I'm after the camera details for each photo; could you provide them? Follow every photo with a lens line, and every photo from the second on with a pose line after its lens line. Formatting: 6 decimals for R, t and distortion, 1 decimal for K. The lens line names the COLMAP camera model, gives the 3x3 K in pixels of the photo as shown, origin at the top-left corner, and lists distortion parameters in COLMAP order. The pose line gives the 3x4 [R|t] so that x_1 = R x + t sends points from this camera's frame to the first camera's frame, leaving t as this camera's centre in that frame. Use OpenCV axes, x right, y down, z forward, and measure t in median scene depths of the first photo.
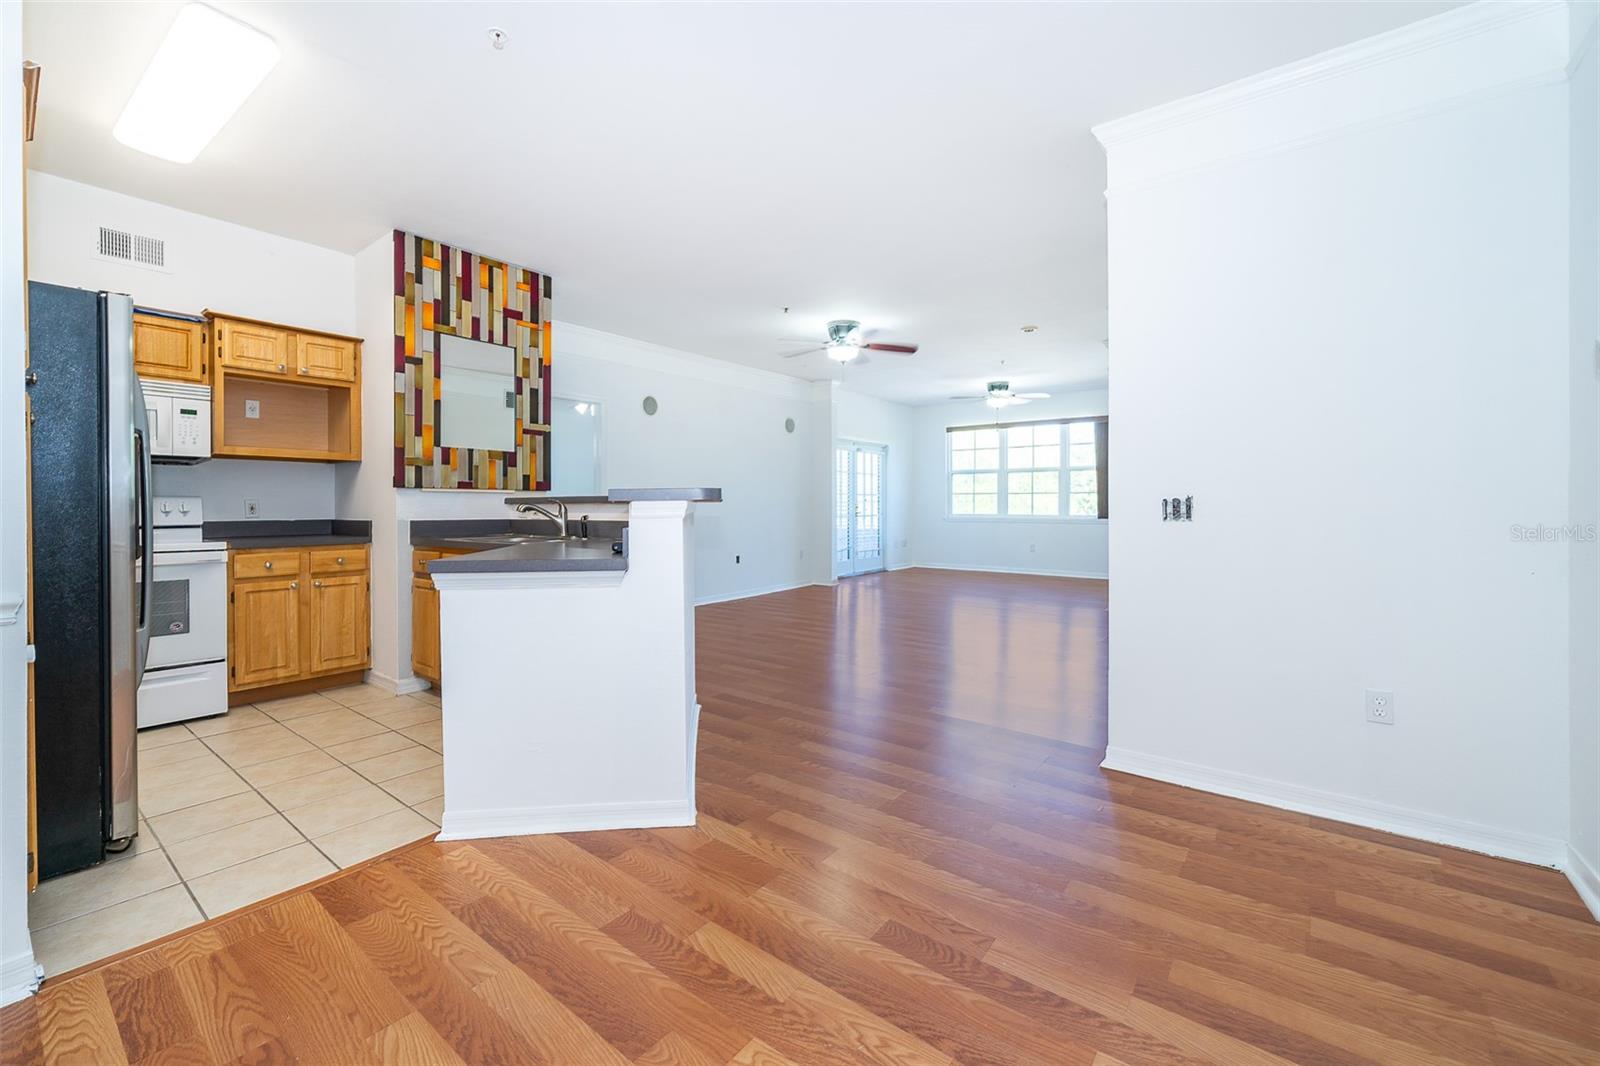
lens RADIAL K [[640.9, 0, 783.2], [0, 640.9, 507.1], [0, 0, 1]] dist [0.004088, -0.000449]
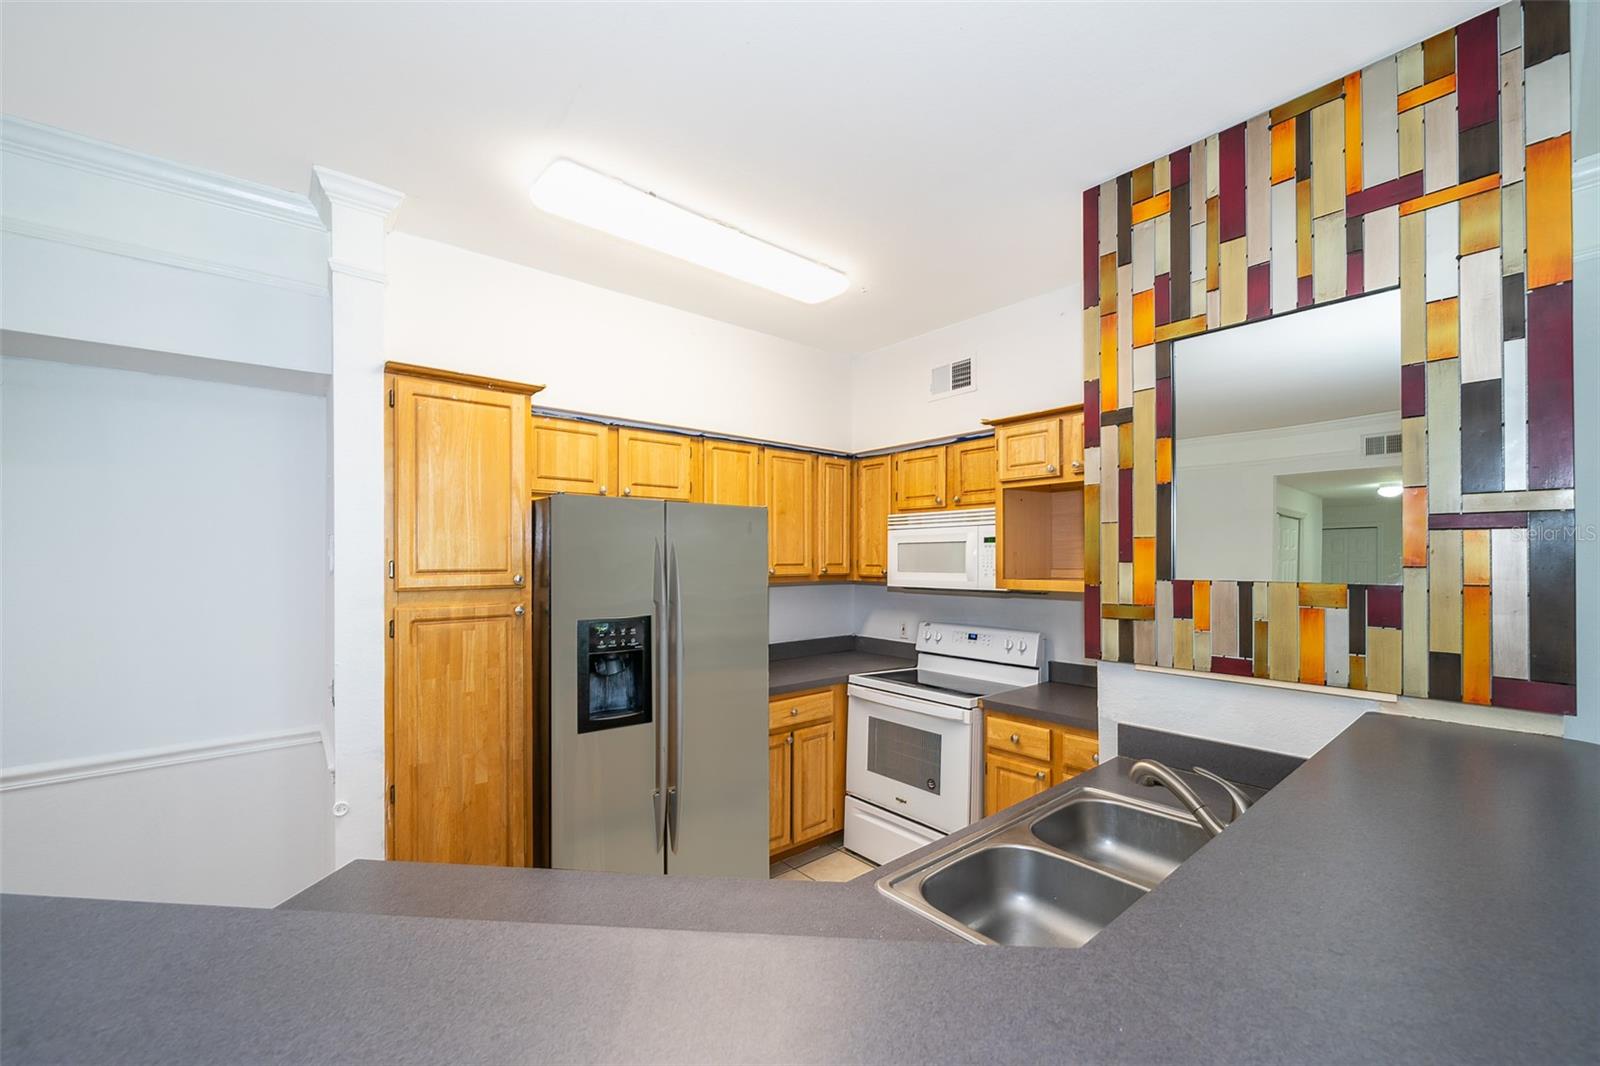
lens RADIAL K [[640.9, 0, 810.7], [0, 640.9, 550.1], [0, 0, 1]] dist [0.004088, -0.000449]
pose [[-0.192737, -0.009570, -0.981204, -0.013861], [0.002807, 0.999943, -0.010304, -0.107530], [0.981246, -0.004741, -0.192699, 0.795640]]
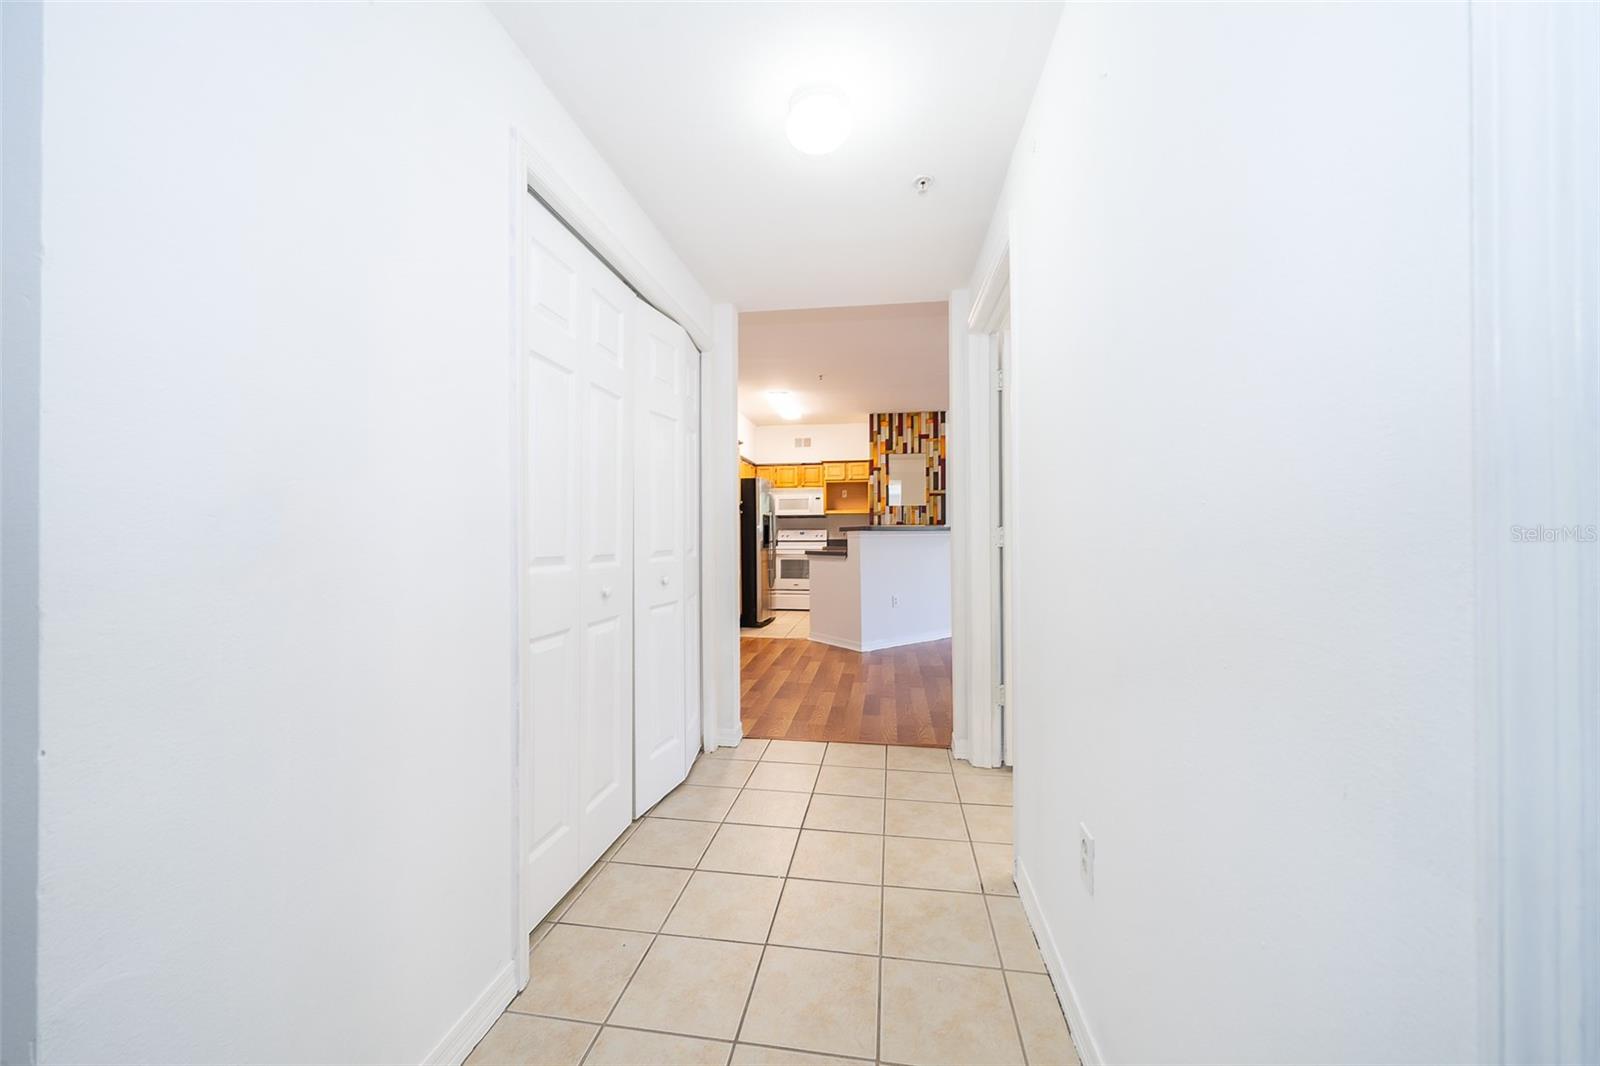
lens RADIAL K [[604.2, 0, 814.3], [0, 604.2, 536.1], [0, 0, 1]] dist [-0.001944, 0.000154]
pose [[0.513500, 0.005988, -0.858069, 1.067884], [0.006866, 0.999915, 0.011087, -0.015536], [0.858062, -0.011584, 0.513416, -0.272407]]
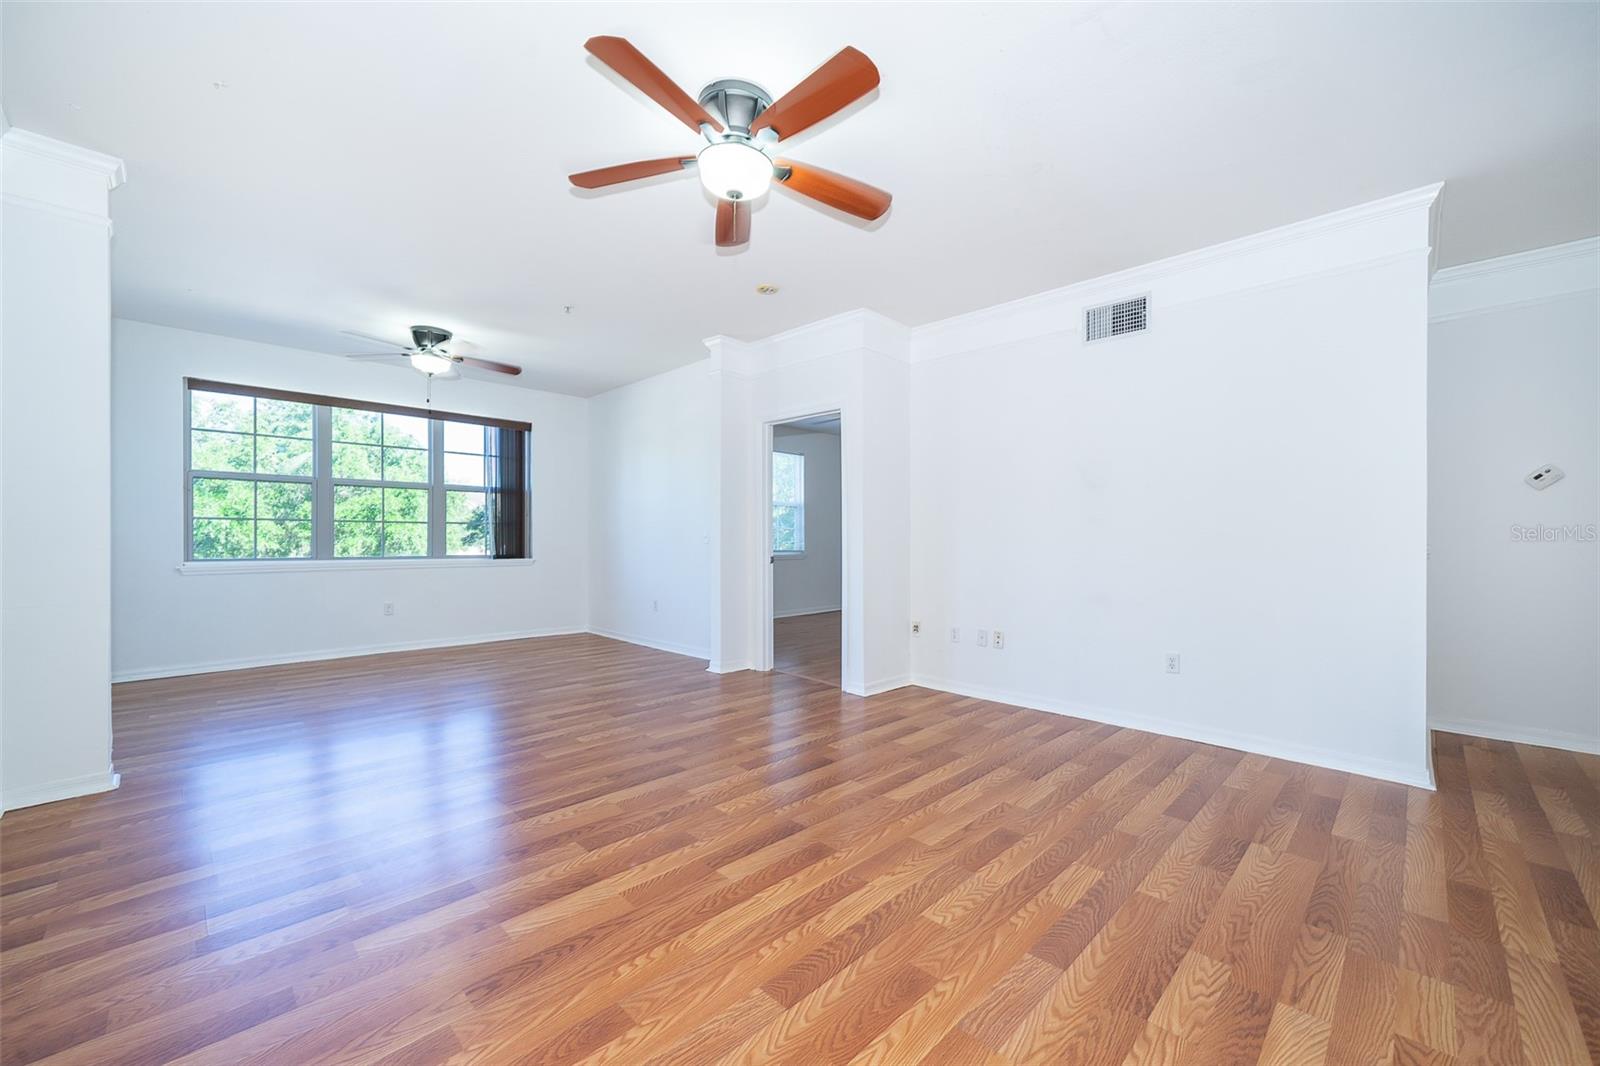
lens RADIAL K [[640.9, 0, 792.8], [0, 640.9, 535.7], [0, 0, 1]] dist [0.004088, -0.000449]
pose [[0.105994, 0.005803, 0.994350, -0.442714], [-0.001835, 0.999982, -0.005640, -0.011945], [-0.994365, -0.001227, 0.106003, 1.279546]]
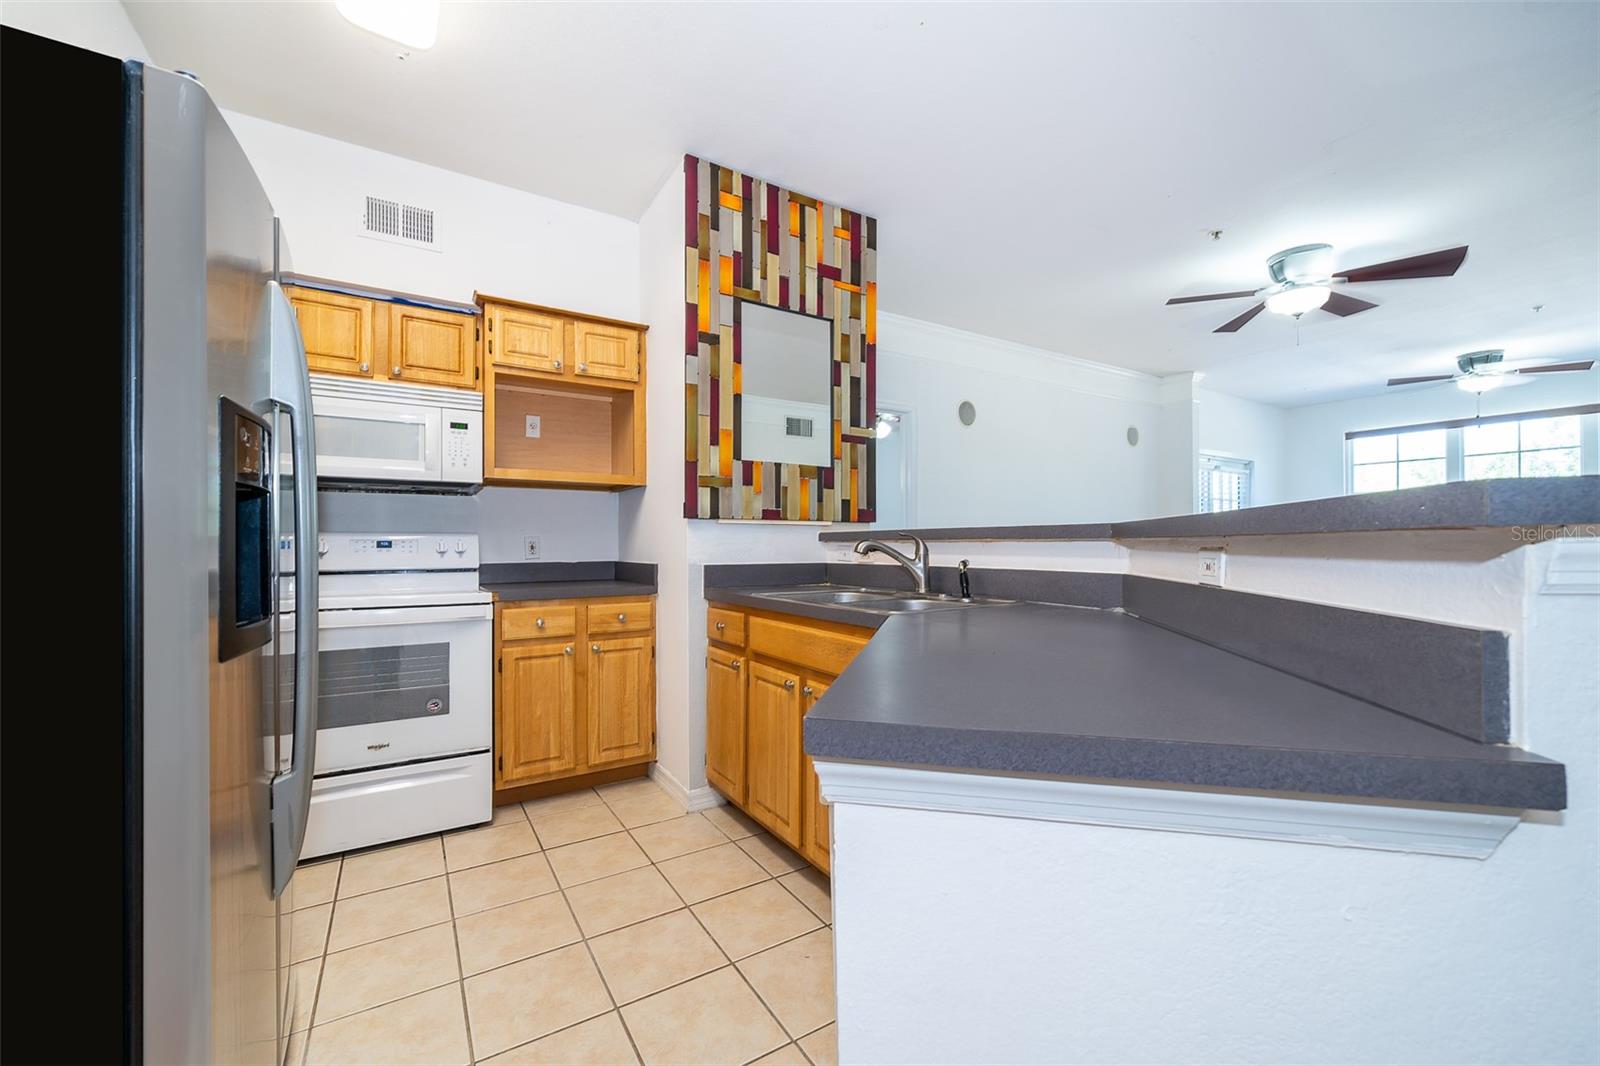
lens RADIAL K [[640.9, 0, 801.4], [0, 640.9, 541.6], [0, 0, 1]] dist [0.004088, -0.000449]
pose [[0.940810, -0.001731, -0.338929, -0.222212], [0.000750, 0.999995, -0.003027, -0.001980], [0.338933, 0.002594, 0.940807, 0.342319]]
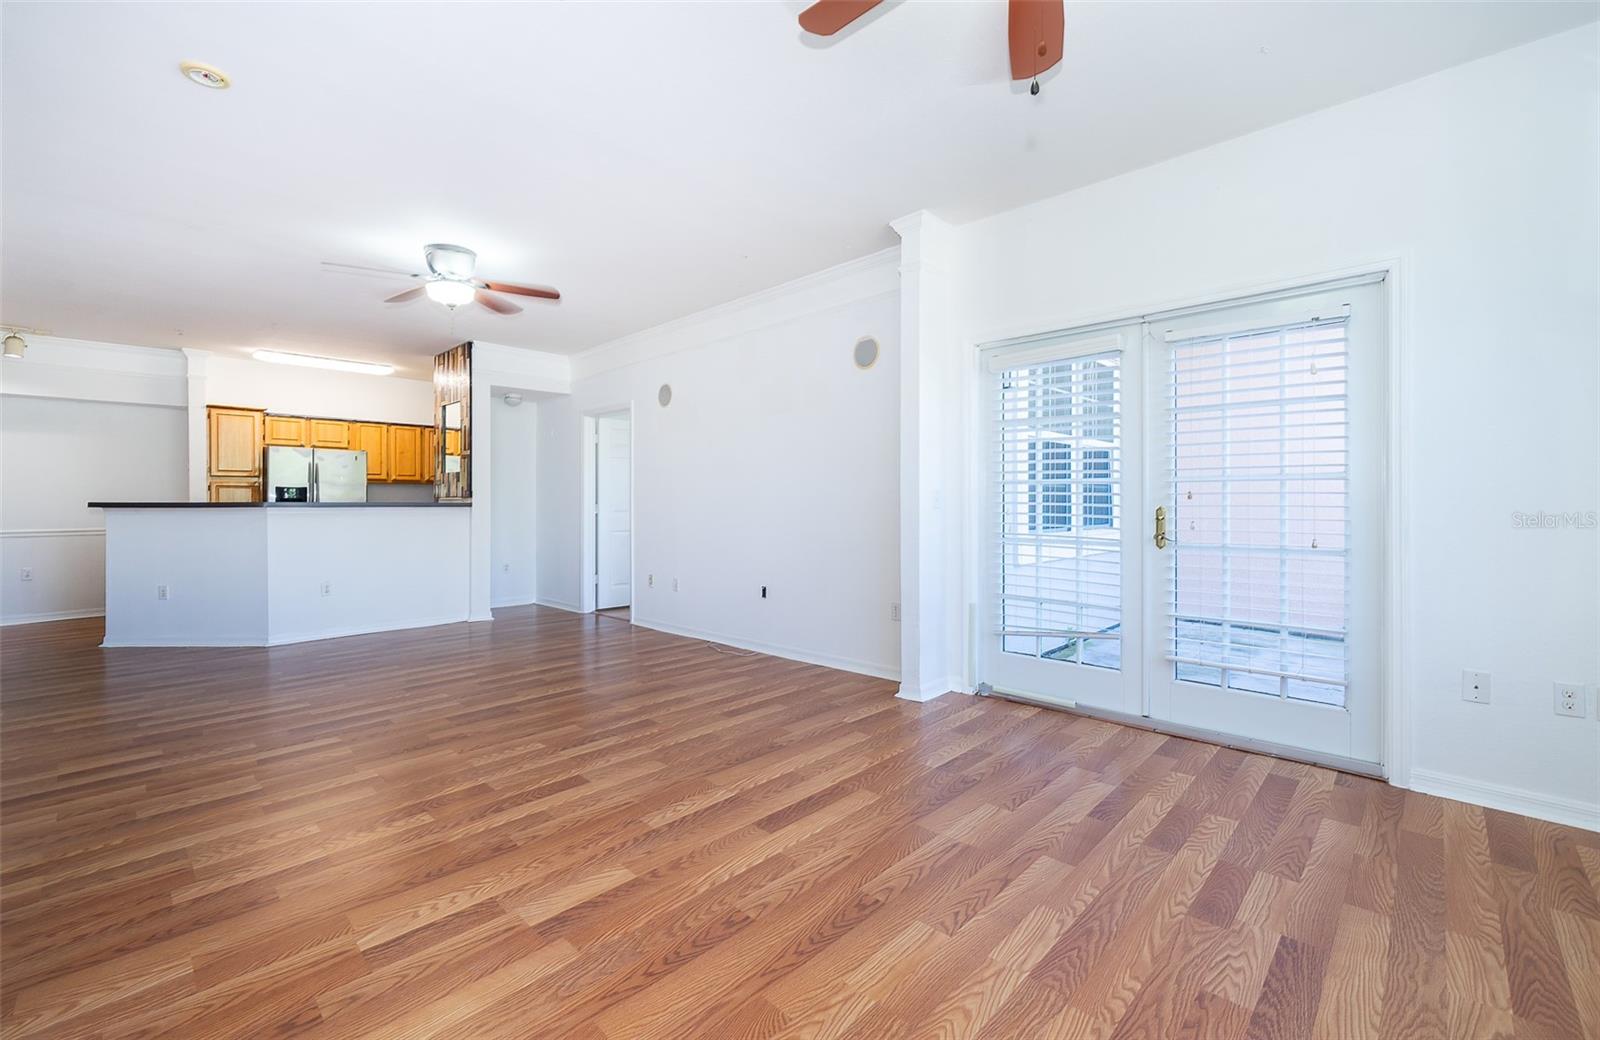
lens RADIAL K [[655.8, 0, 807.5], [0, 655.8, 507.5], [0, 0, 1]] dist [-0.013709, 0.000117]
pose [[-0.074151, 0.010176, -0.997195, 1.068919], [-0.001208, 0.999946, 0.010294, -0.021064], [0.997246, 0.001967, -0.074135, 1.995899]]
